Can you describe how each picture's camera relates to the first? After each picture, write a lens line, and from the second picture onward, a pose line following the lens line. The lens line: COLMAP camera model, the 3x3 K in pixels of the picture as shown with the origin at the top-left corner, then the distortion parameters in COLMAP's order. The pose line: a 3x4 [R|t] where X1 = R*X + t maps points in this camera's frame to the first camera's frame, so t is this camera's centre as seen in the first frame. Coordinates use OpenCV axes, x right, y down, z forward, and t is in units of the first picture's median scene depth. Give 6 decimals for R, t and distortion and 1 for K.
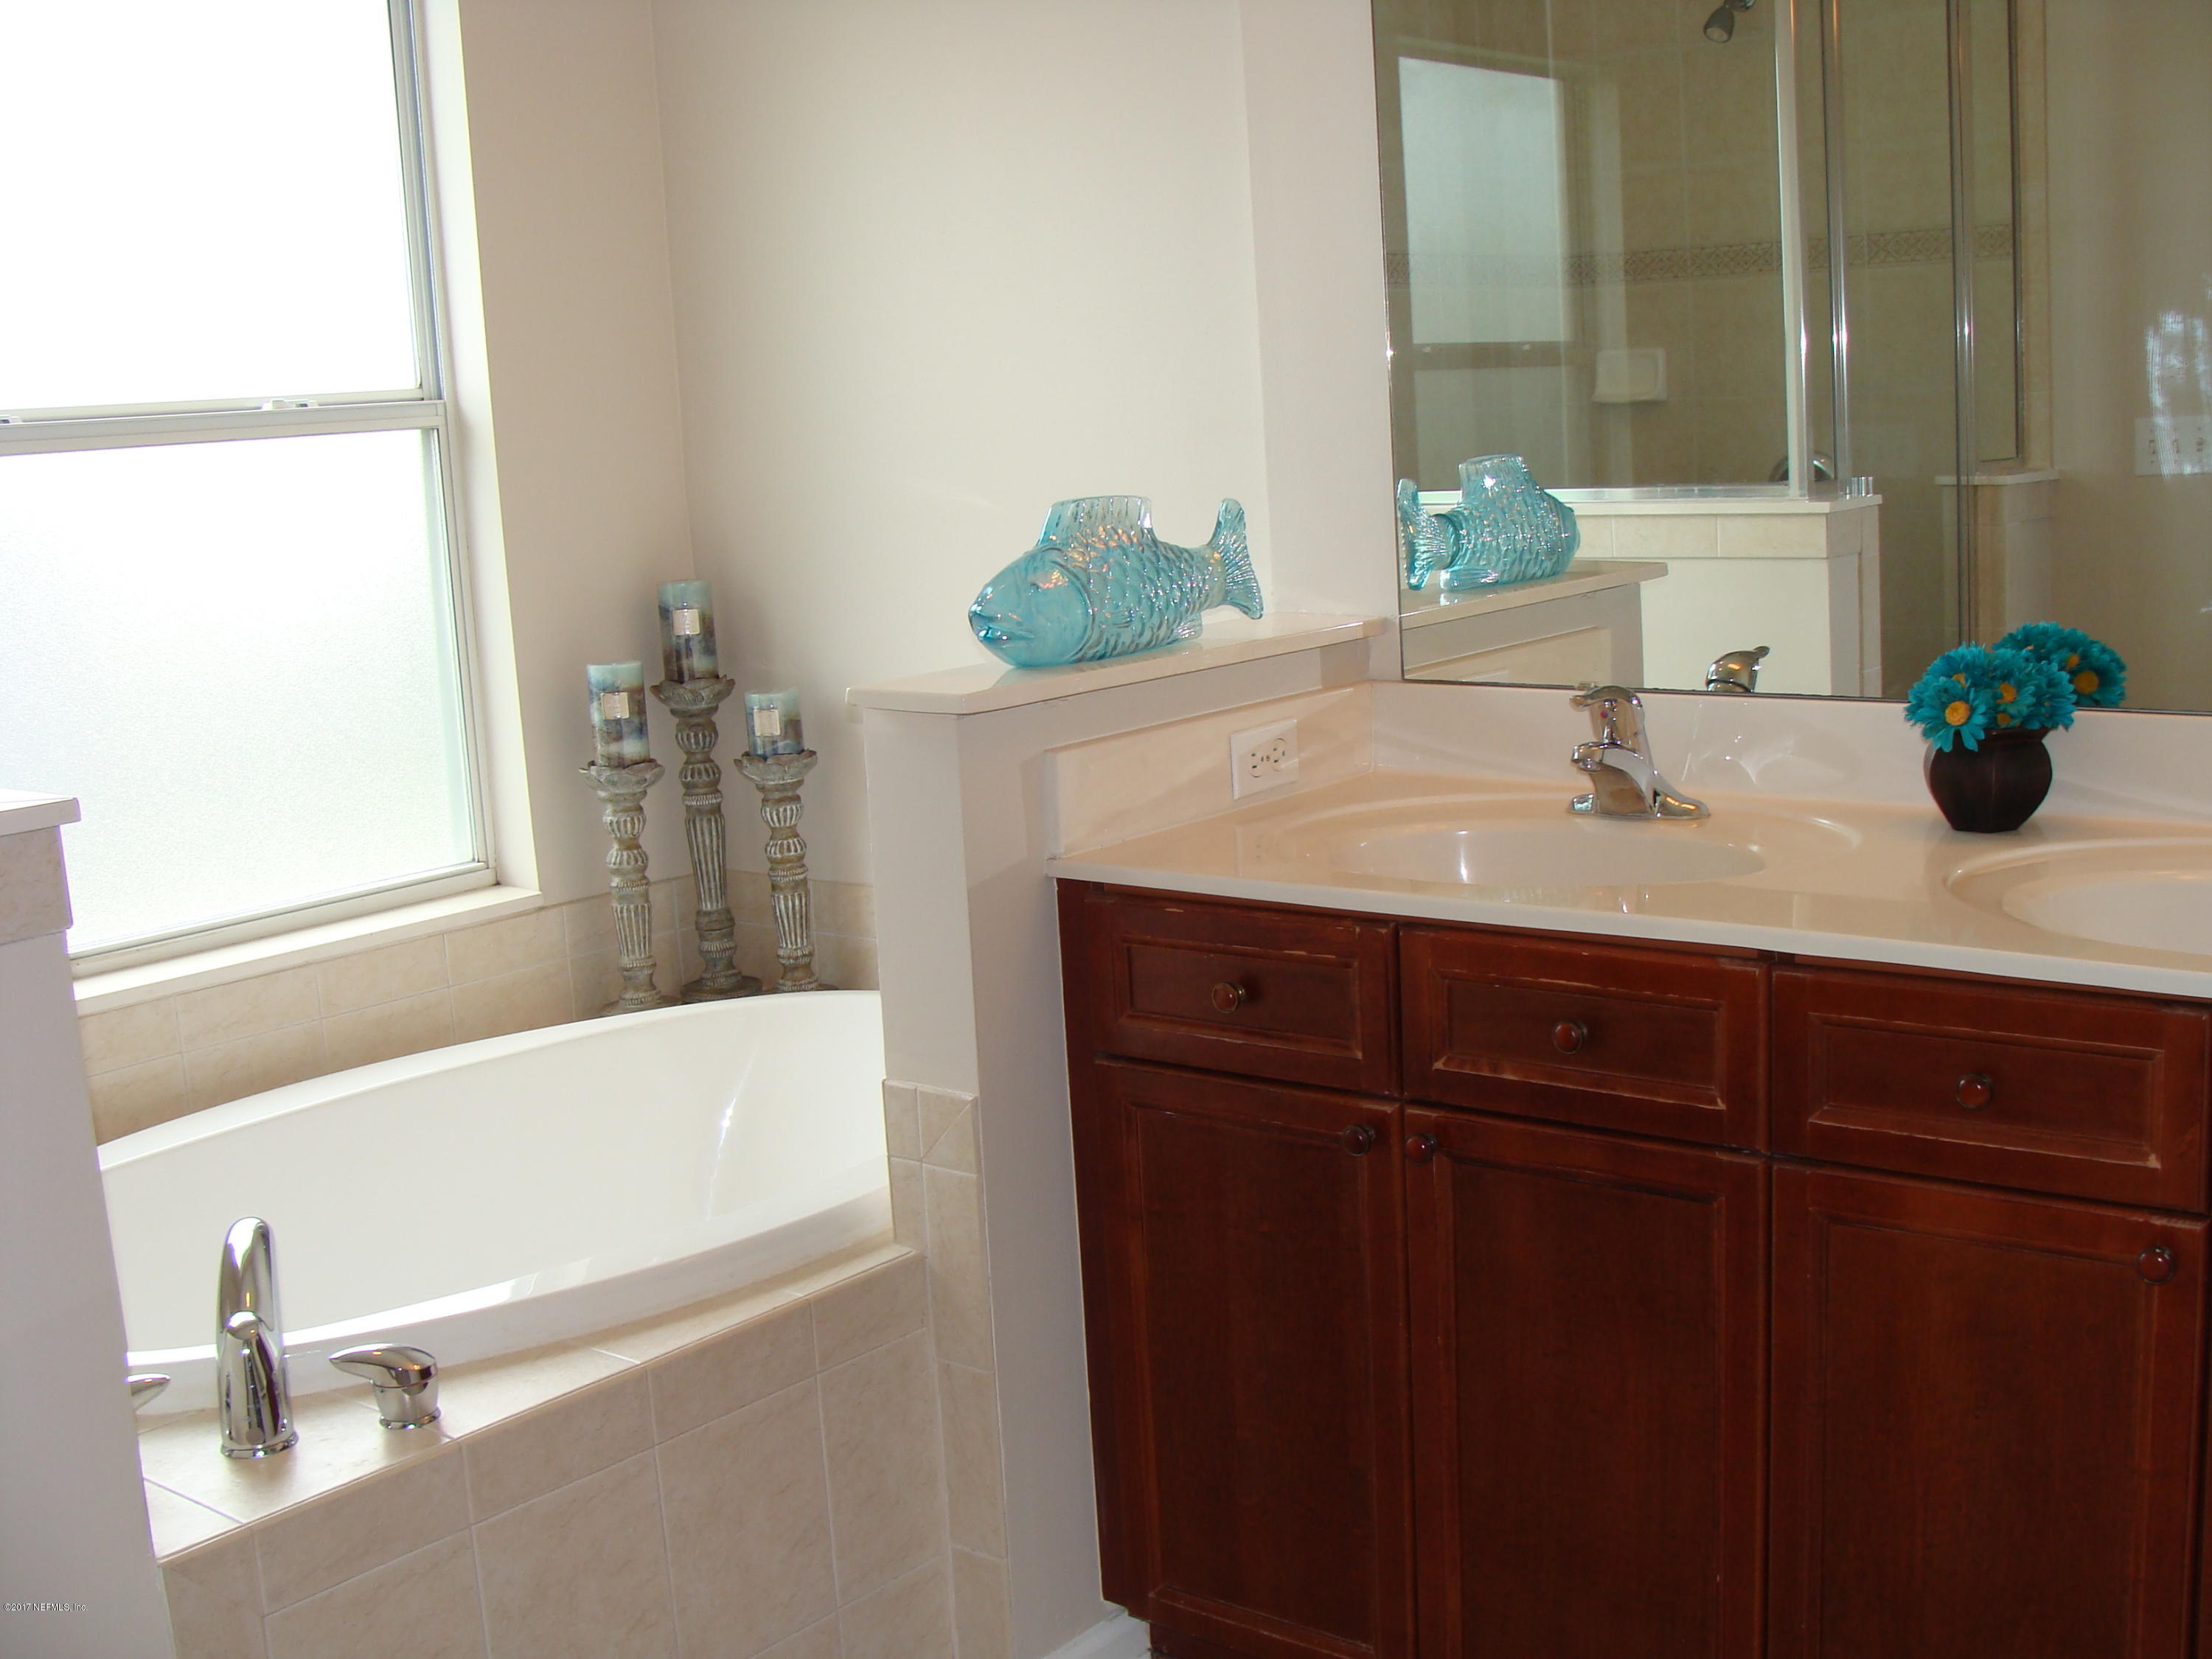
lens RADIAL K [[2456.7, 0, 1134.0], [0, 2456.7, 874.4], [0, 0, 1]] dist [-0.202809, 0.239250]
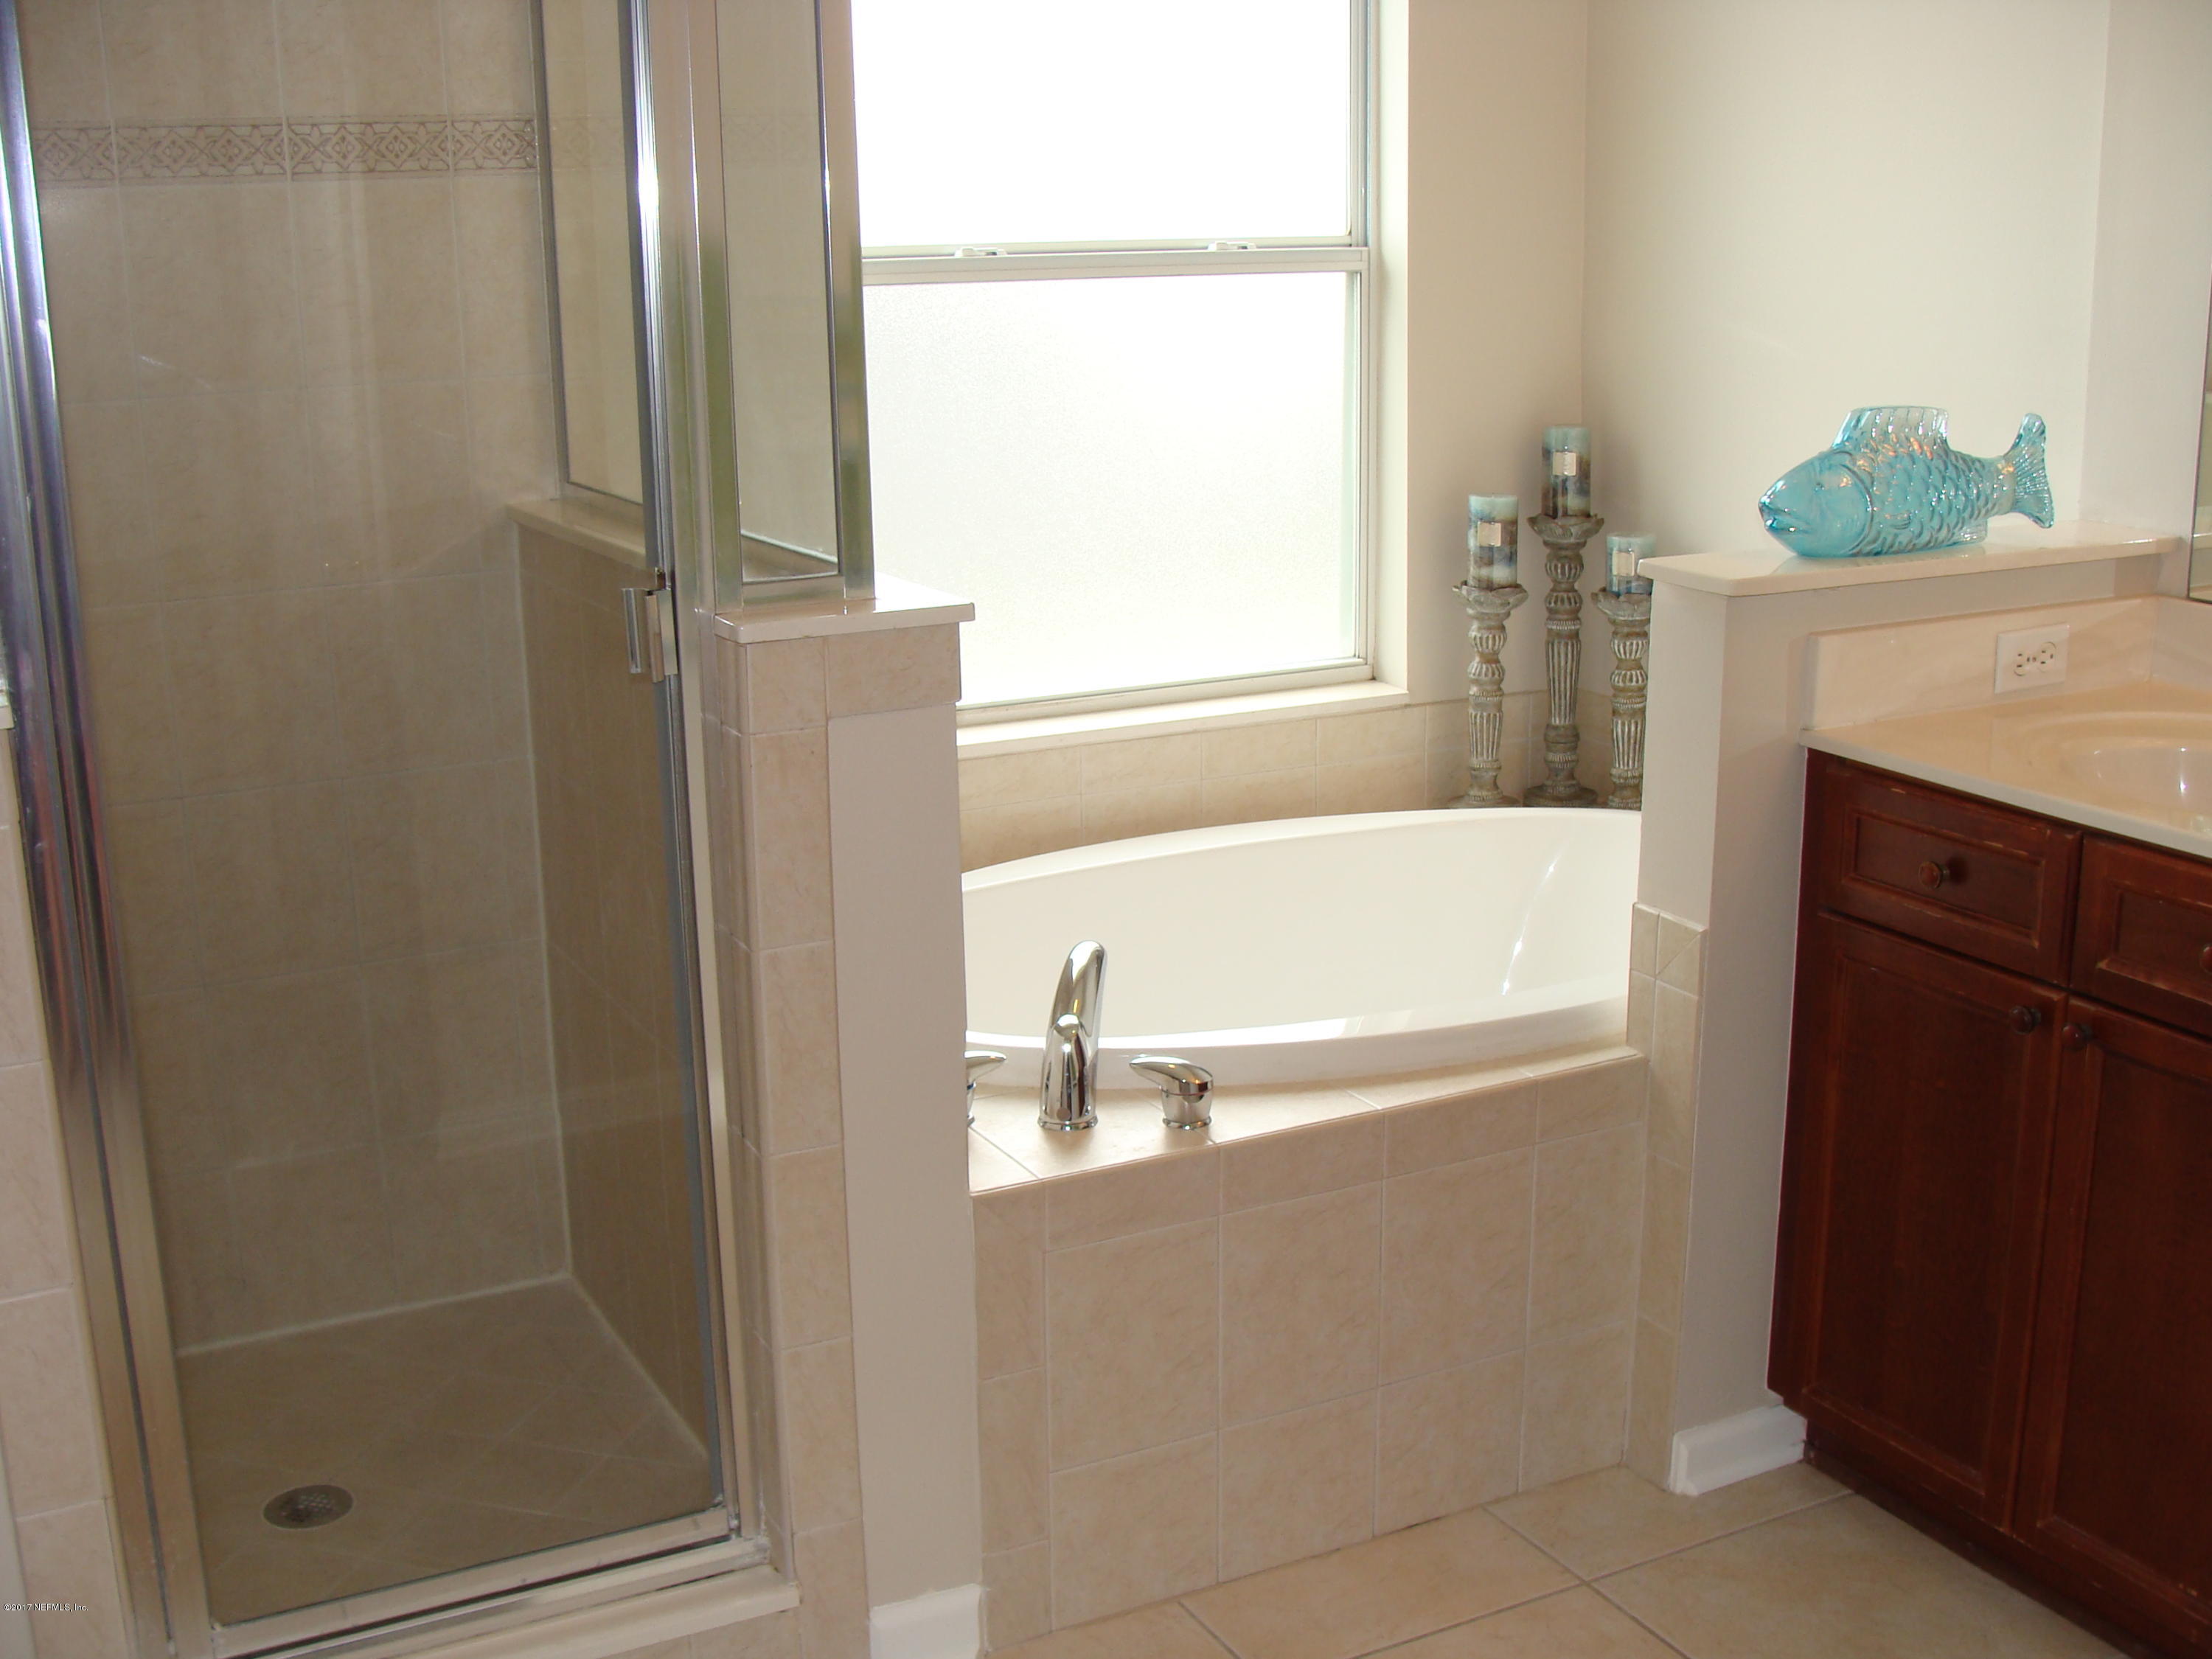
lens RADIAL K [[2456.7, 0, 1134.0], [0, 2456.7, 874.4], [0, 0, 1]] dist [-0.202809, 0.239250]
pose [[0.914606, 0.143150, -0.378159, 0.111913], [-0.107638, 0.987684, 0.113552, -0.033103], [0.389757, -0.063151, 0.918750, -0.137493]]
